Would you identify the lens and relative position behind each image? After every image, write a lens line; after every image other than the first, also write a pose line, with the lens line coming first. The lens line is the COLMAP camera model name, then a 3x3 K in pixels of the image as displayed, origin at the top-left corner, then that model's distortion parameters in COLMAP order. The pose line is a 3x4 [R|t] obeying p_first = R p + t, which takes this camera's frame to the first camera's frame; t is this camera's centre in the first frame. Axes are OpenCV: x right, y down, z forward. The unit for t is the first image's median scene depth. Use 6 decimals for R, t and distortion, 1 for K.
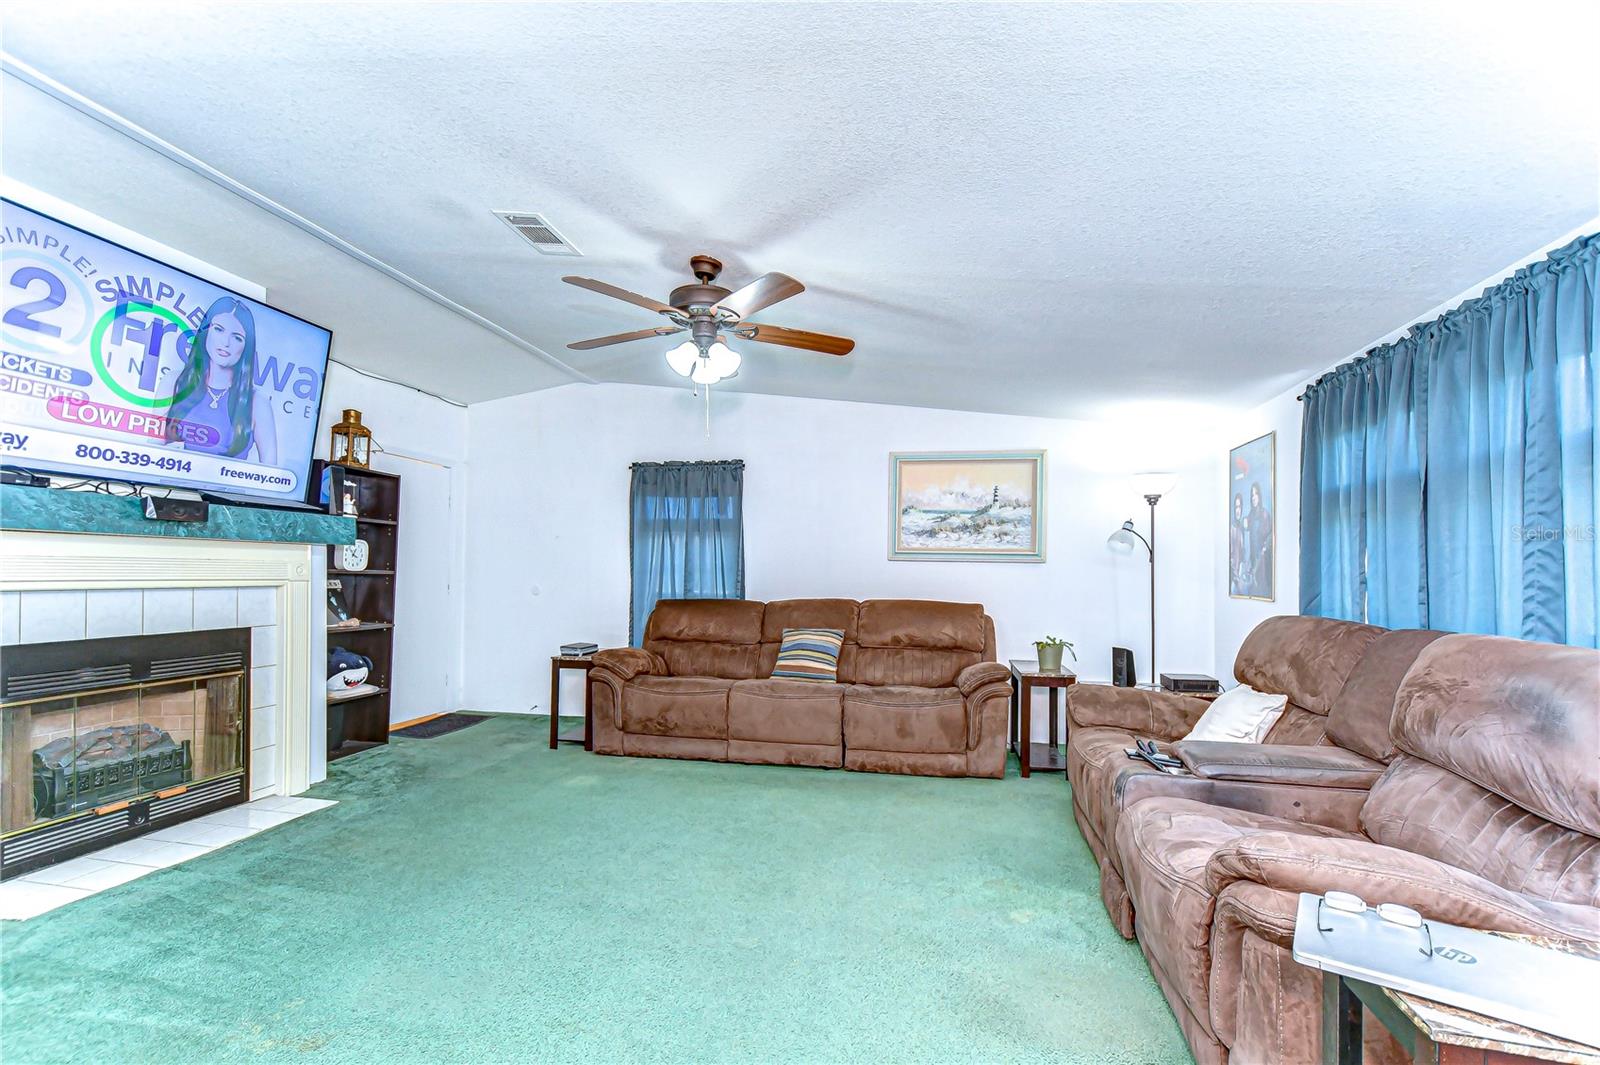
lens RADIAL K [[696.1, 0, 797.2], [0, 696.1, 562.2], [0, 0, 1]] dist [0.001781, -0.000280]
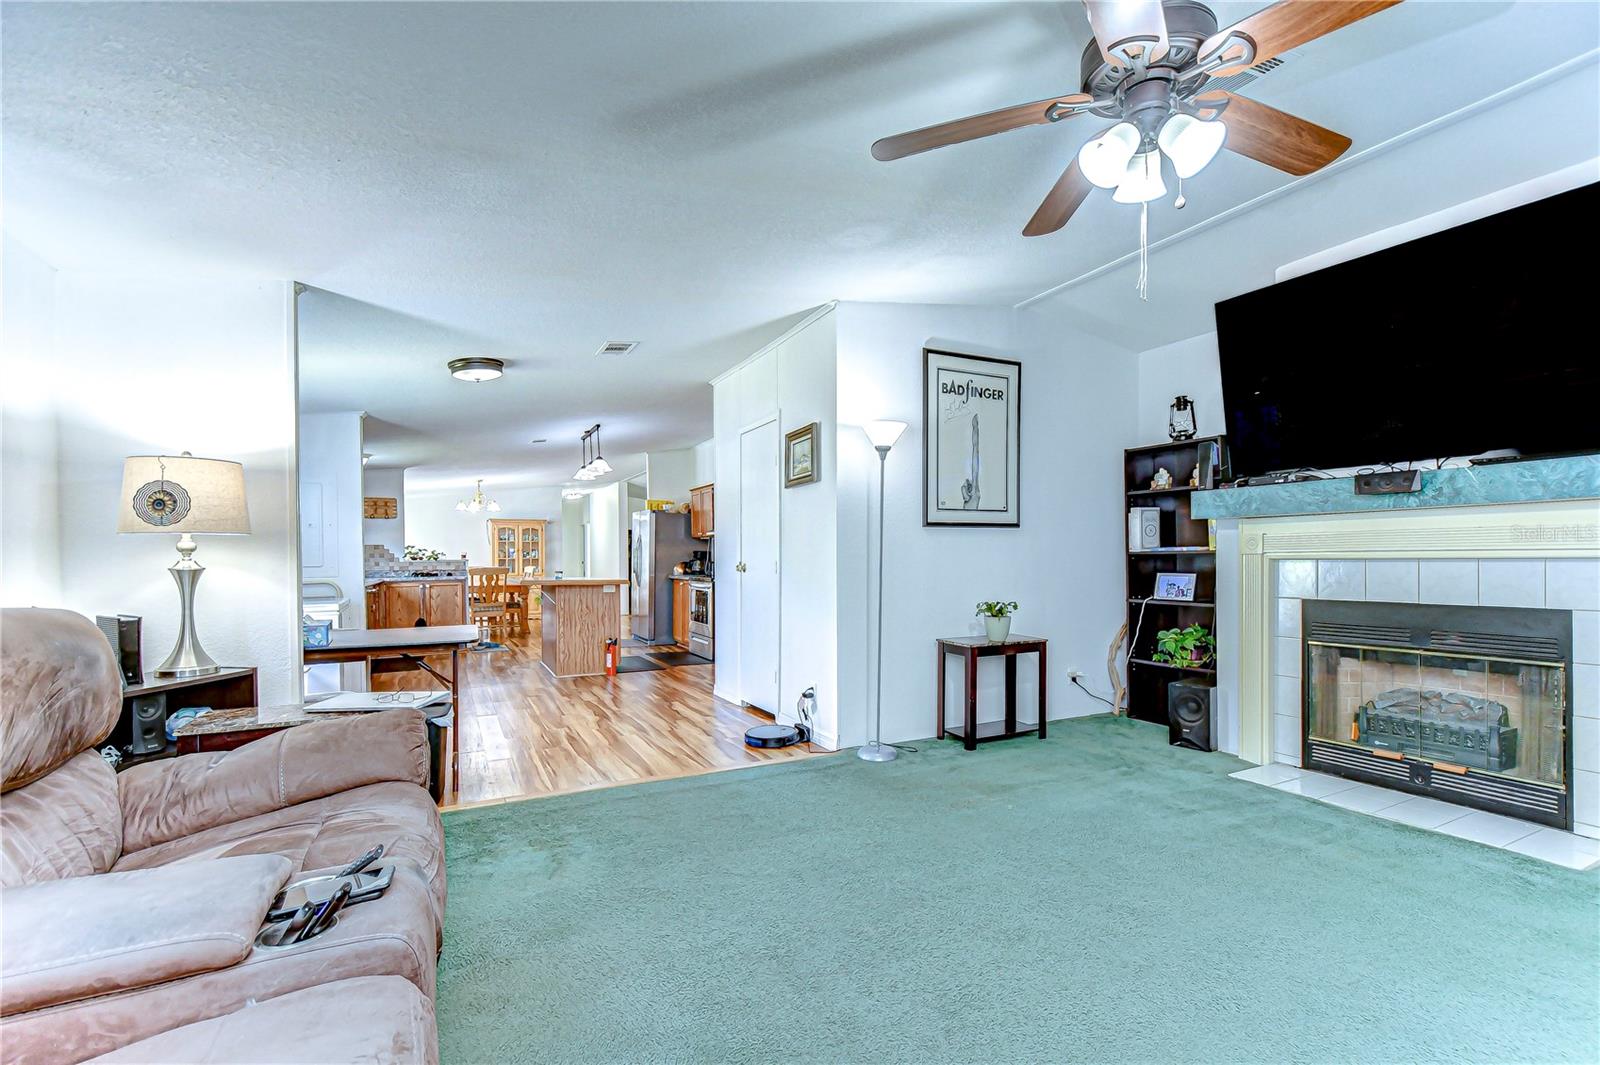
lens RADIAL K [[696.1, 0, 797.2], [0, 696.1, 562.2], [0, 0, 1]] dist [0.001781, -0.000280]
pose [[-0.772429, 0.000929, -0.635101, 0.273853], [0.014749, 0.999755, -0.016475, 0.028560], [0.634930, -0.022093, -0.772254, 0.757184]]
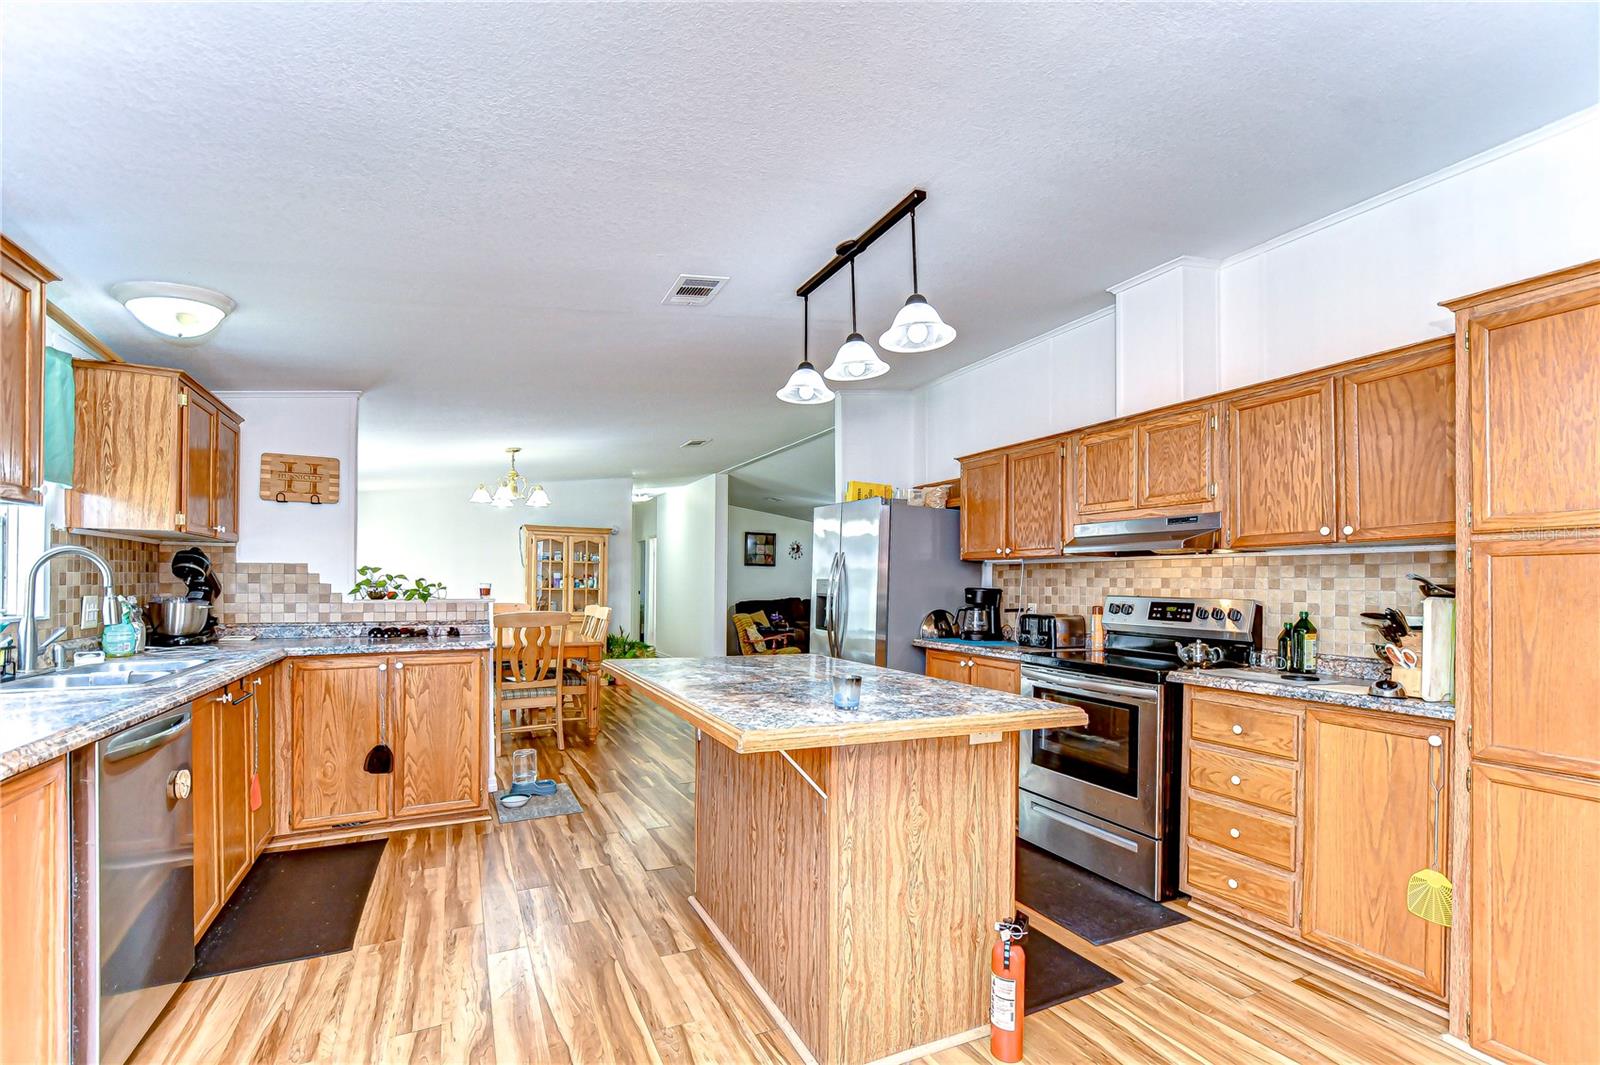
lens RADIAL K [[702.7, 0, 781.0], [0, 702.7, 583.7], [0, 0, 1]] dist [0.000655, -0.000242]
pose [[-0.798162, -0.017502, -0.602188, 0.024336], [-0.004960, 0.999735, -0.022483, -0.020460], [0.602422, -0.014958, -0.798037, -0.278179]]
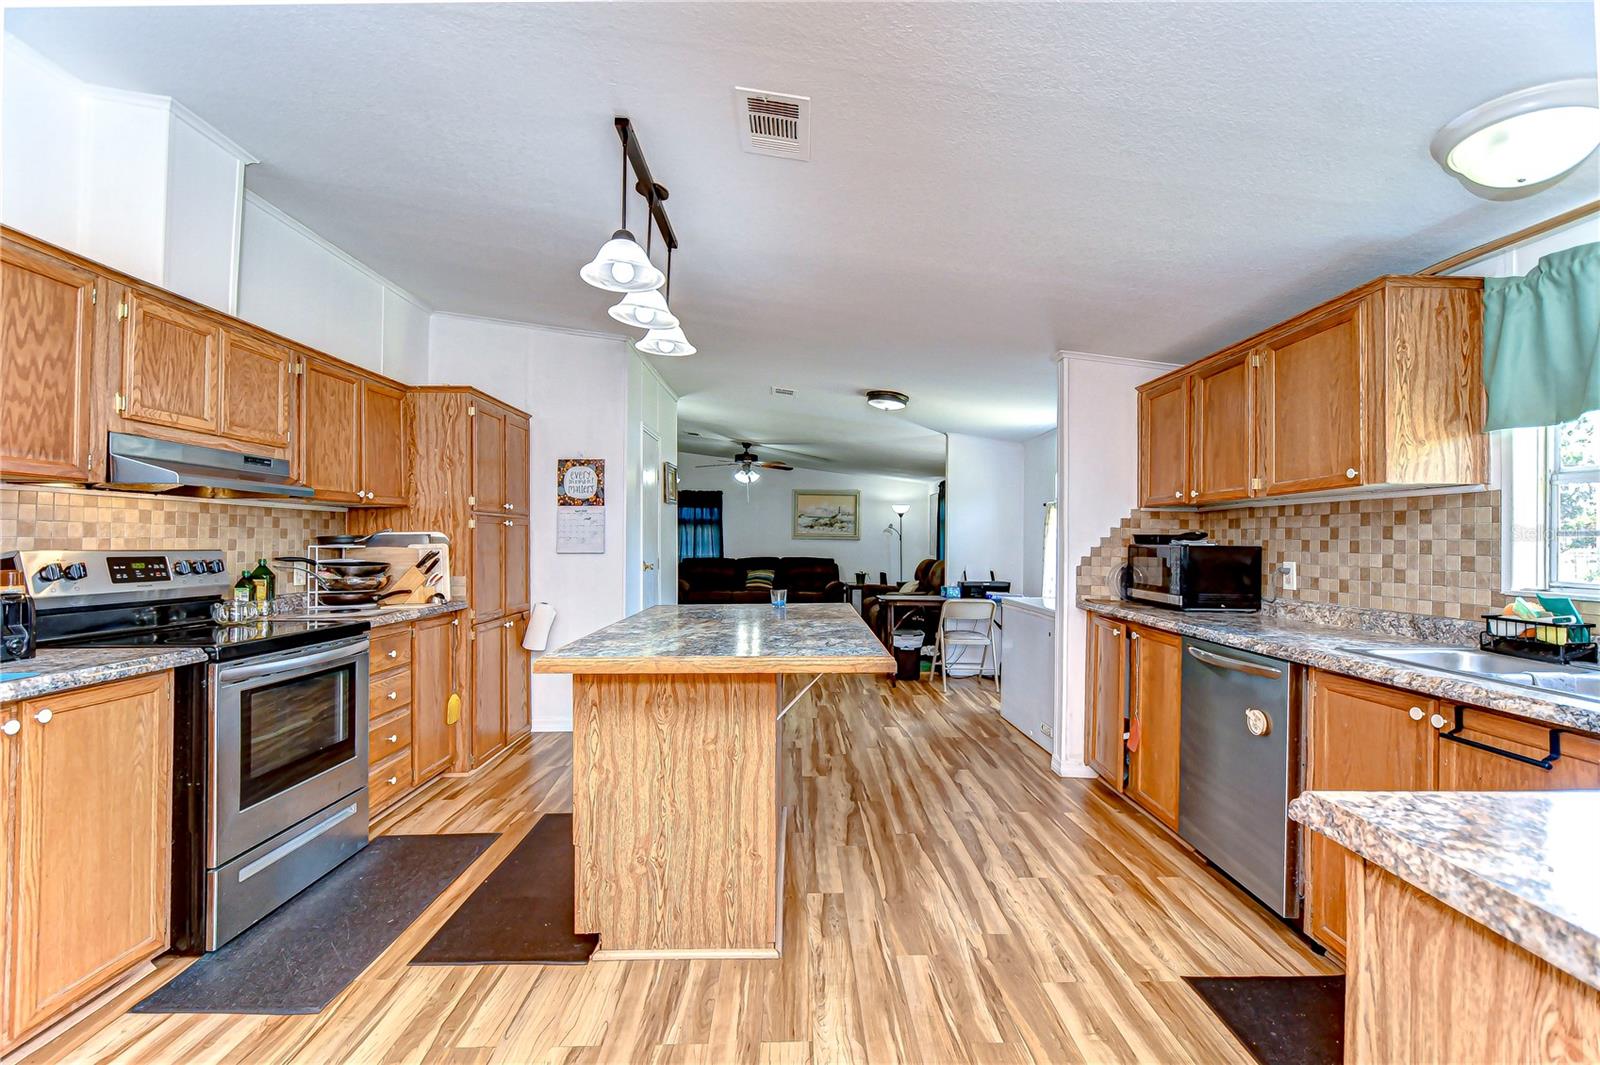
lens RADIAL K [[681.1, 0, 793.9], [0, 681.1, 537.8], [0, 0, 1]] dist [0.001980, -0.006787]
pose [[0.977899, -0.001755, 0.209072, -0.327378], [-0.001487, 0.999881, 0.015344, -0.040880], [-0.209074, -0.015316, 0.977780, -1.152251]]
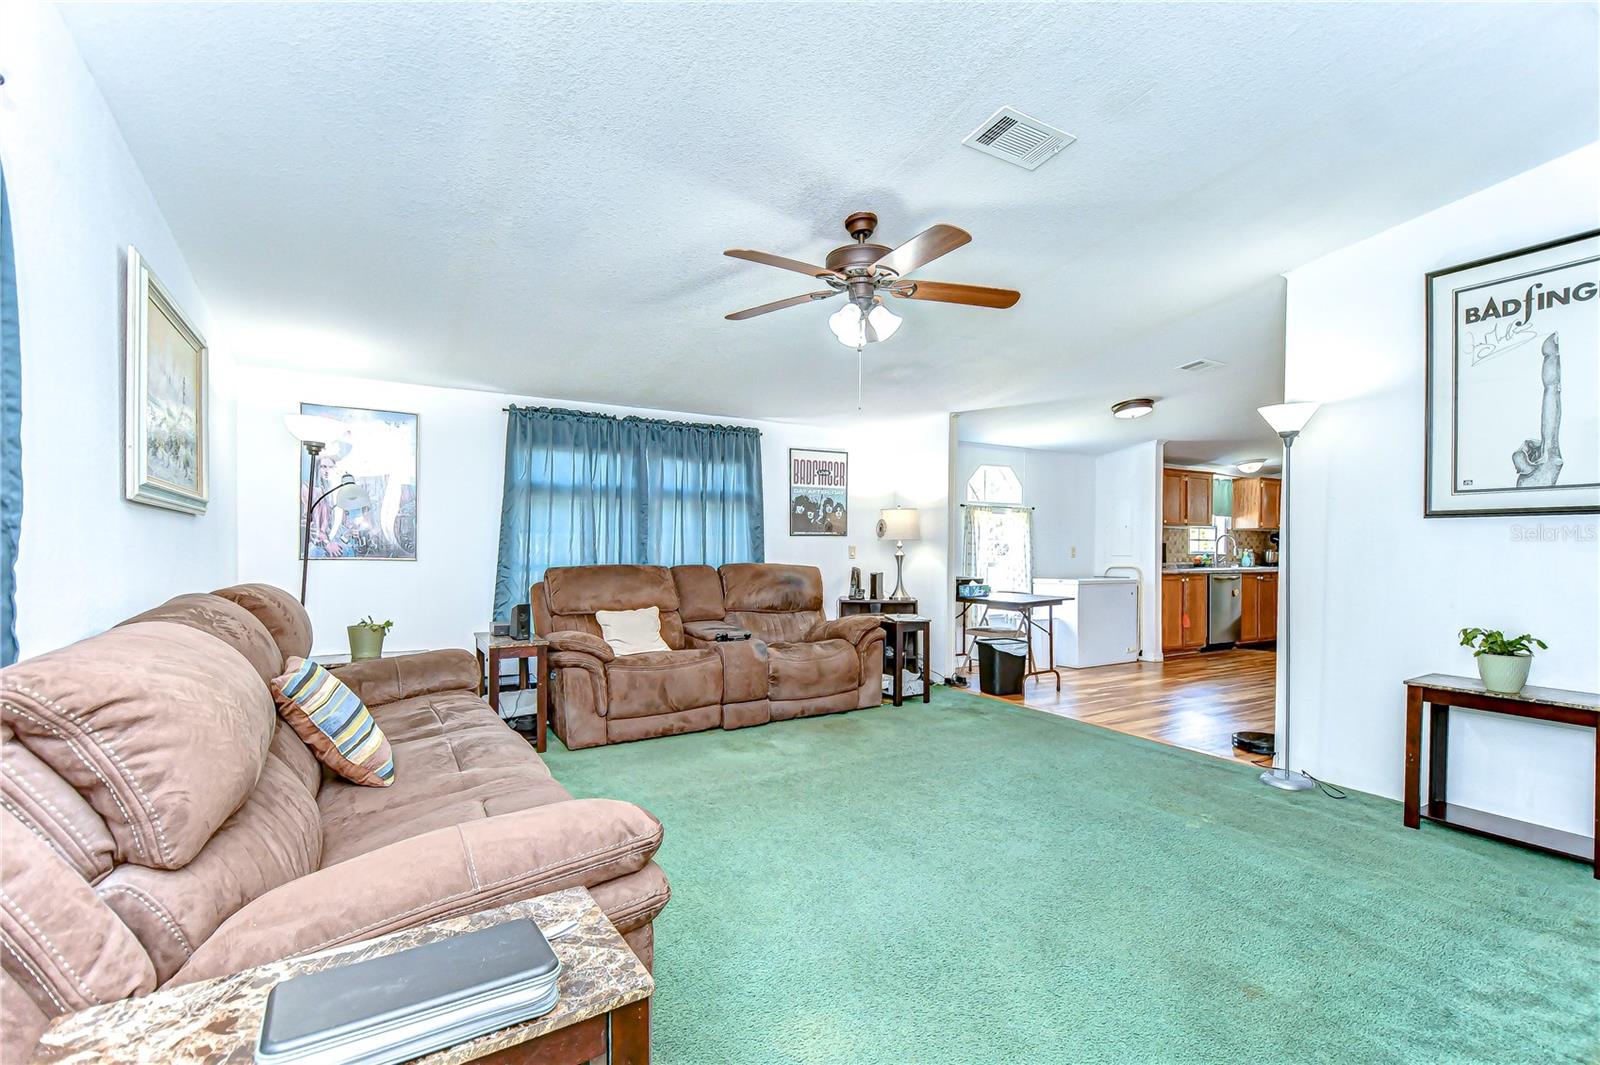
lens RADIAL K [[729.4, 0, 796.4], [0, 729.4, 550.3], [0, 0, 1]] dist [-0.001613, -0.000218]
pose [[-0.677785, -0.016114, 0.735084, -0.498608], [-0.027455, 0.999617, -0.003402, 0.019932], [-0.734747, -0.022487, -0.677968, 1.058403]]
